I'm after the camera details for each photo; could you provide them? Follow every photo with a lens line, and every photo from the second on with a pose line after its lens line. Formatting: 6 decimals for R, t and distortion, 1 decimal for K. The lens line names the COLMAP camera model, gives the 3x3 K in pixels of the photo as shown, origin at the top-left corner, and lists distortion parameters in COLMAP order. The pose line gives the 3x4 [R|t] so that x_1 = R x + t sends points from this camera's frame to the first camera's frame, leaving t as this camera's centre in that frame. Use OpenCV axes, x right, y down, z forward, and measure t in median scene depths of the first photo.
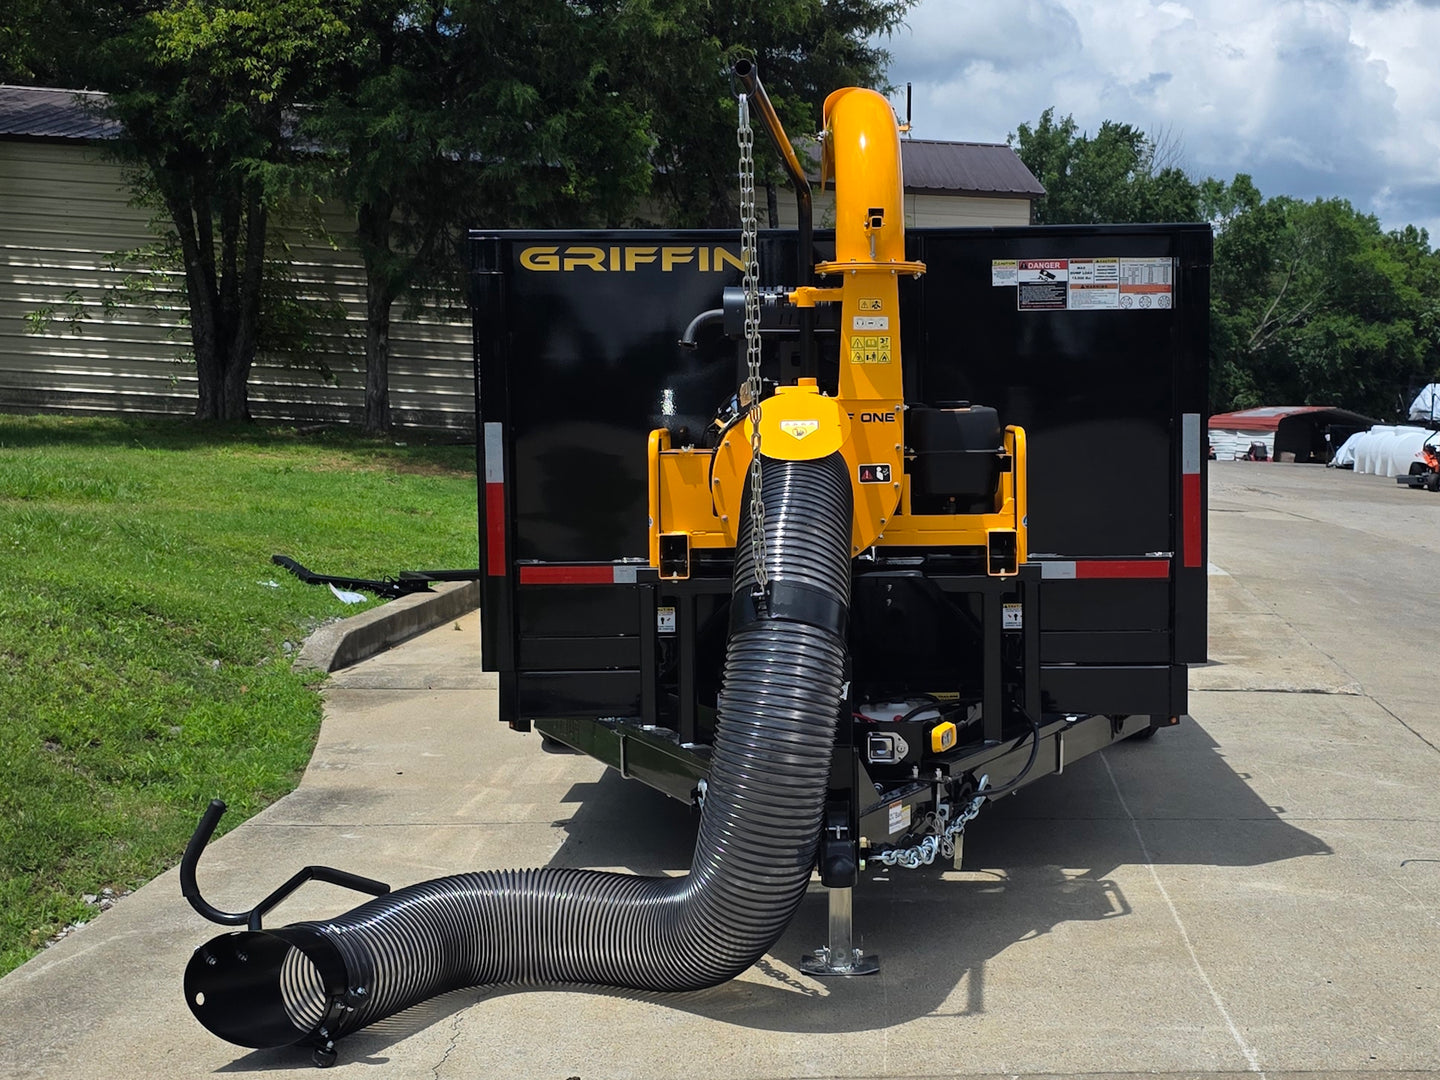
lens RADIAL K [[2016.9, 0, 843.0], [0, 2016.9, 546.2], [0, 0, 1]] dist [0.200772, -0.571006]
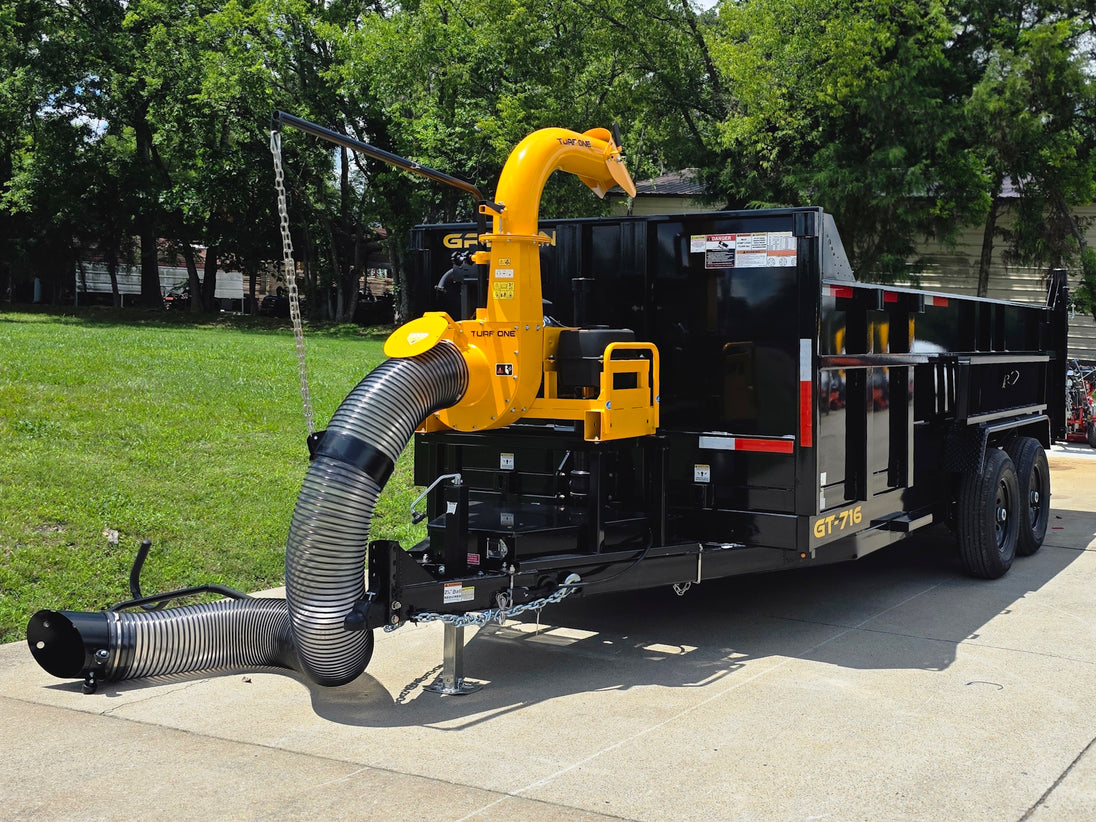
lens RADIAL K [[1230.5, 0, 677.8], [0, 1230.5, 340.8], [0, 0, 1]] dist [0.107632, -0.184254]
pose [[0.877873, 0.017737, -0.478565, 0.390816], [-0.054111, 0.996588, -0.062325, -0.004242], [0.475827, 0.080609, 0.875837, 0.154463]]
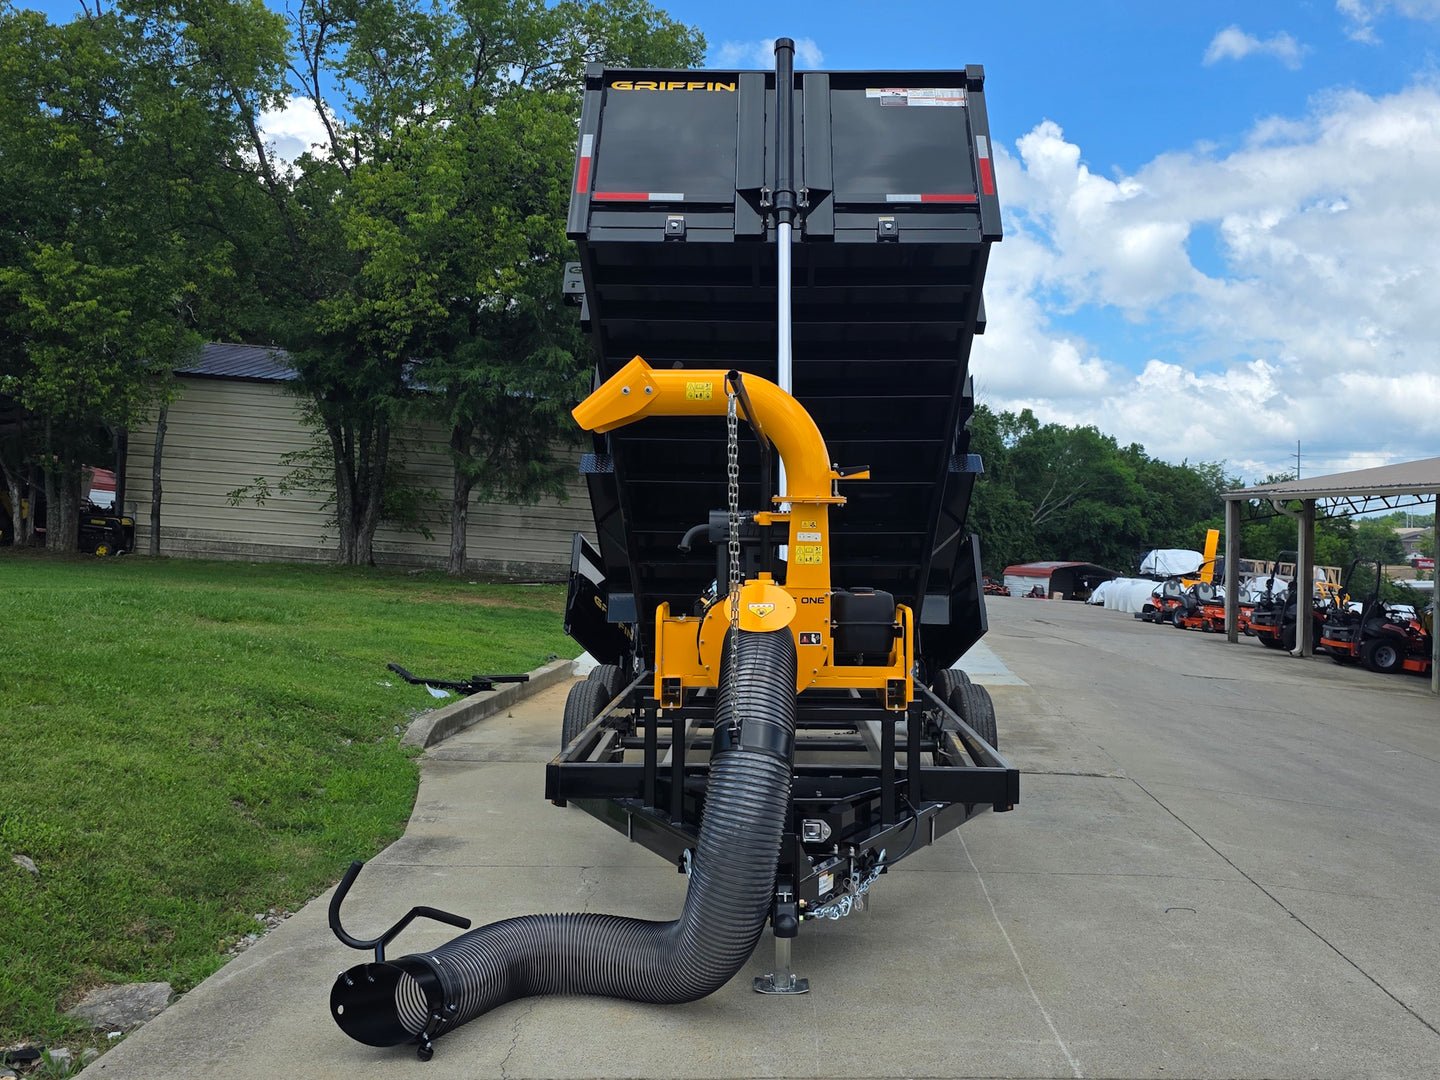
lens RADIAL K [[1342.2, 0, 748.9], [0, 1342.2, 537.5], [0, 0, 1]] dist [0.141797, -0.270726]
pose [[0.999802, 0.017965, -0.008508, -0.014402], [-0.018587, 0.996631, -0.079878, -0.020307], [0.007044, 0.080020, 0.996768, 0.014368]]
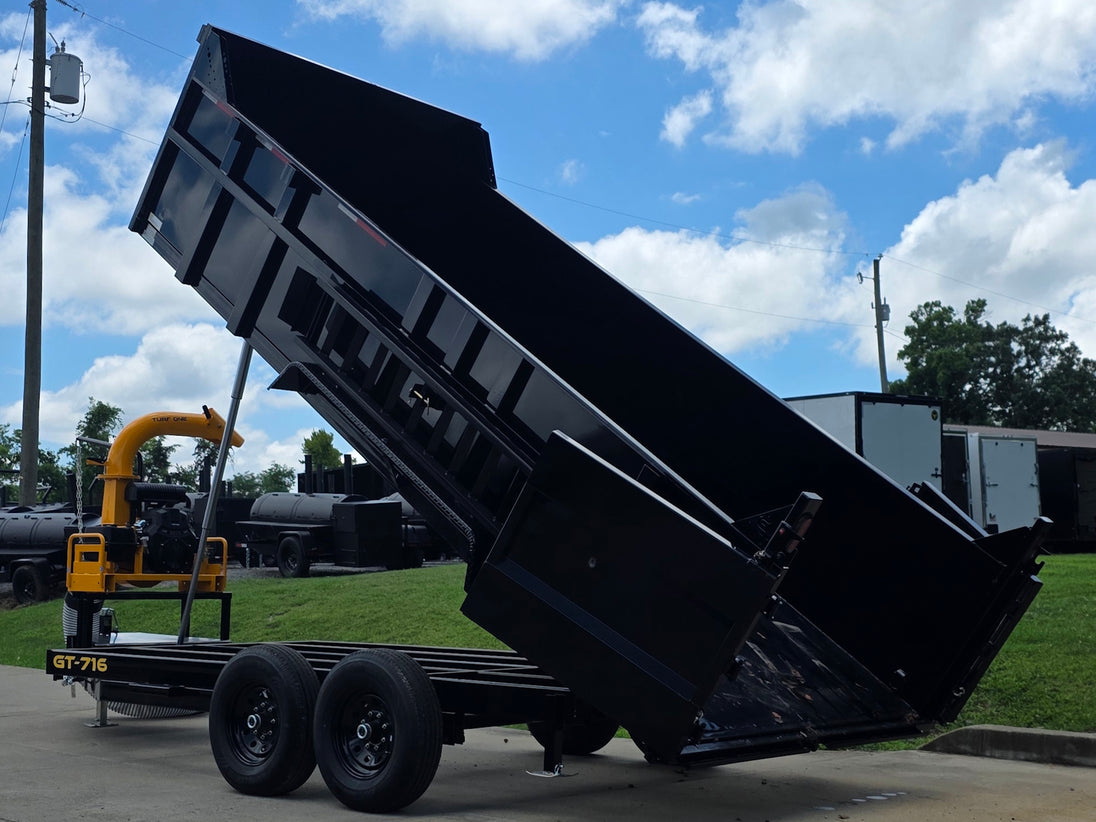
lens RADIAL K [[1535.1, 0, 641.6], [0, 1535.1, 415.8], [0, 0, 1]] dist [0.200772, -0.571006]
pose [[-0.650645, -0.080937, -0.755056, 0.772314], [-0.070557, 0.996446, -0.046012, -0.114033], [0.756097, 0.023337, -0.654044, 1.936344]]
